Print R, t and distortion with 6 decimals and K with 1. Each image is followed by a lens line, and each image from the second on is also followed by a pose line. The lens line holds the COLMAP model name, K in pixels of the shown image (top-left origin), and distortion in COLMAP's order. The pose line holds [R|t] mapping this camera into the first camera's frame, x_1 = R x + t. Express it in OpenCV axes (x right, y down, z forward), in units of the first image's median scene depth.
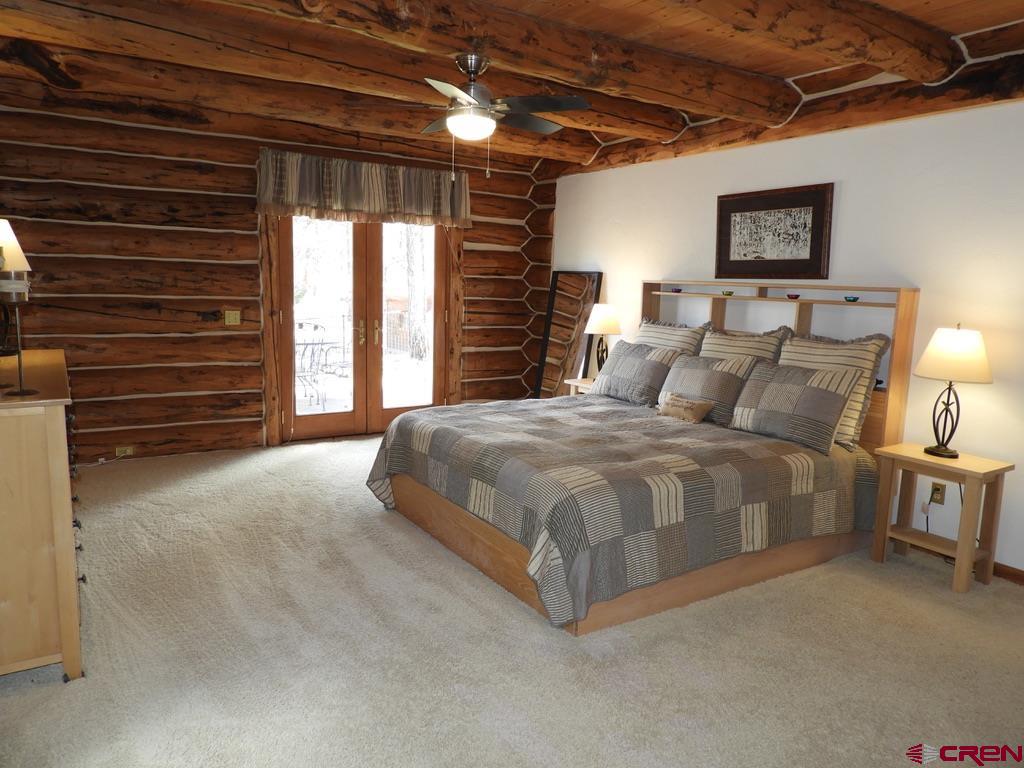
lens RADIAL K [[723.8, 0, 513.5], [0, 723.8, 384.3], [0, 0, 1]] dist [0.006053, -0.004971]
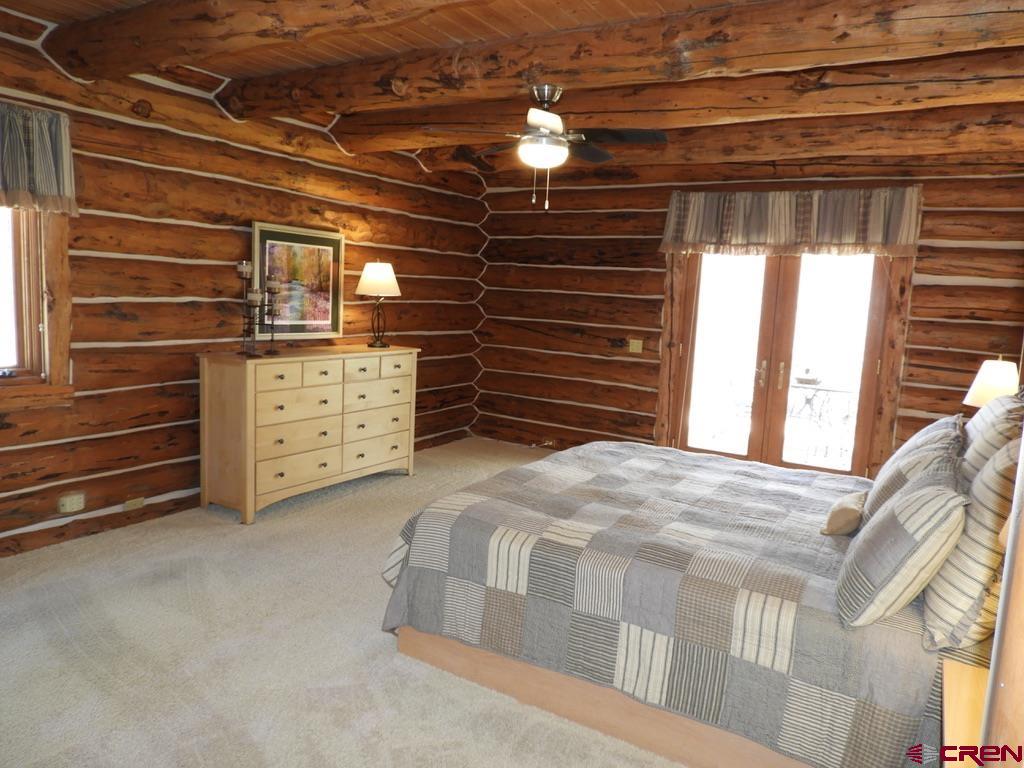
lens RADIAL K [[723.8, 0, 513.5], [0, 723.8, 384.3], [0, 0, 1]] dist [0.006053, -0.004971]
pose [[0.444277, 0.108335, -0.889315, 0.523080], [-0.169738, 0.984861, 0.035178, -0.040560], [0.879663, 0.135321, 0.455940, 0.329163]]
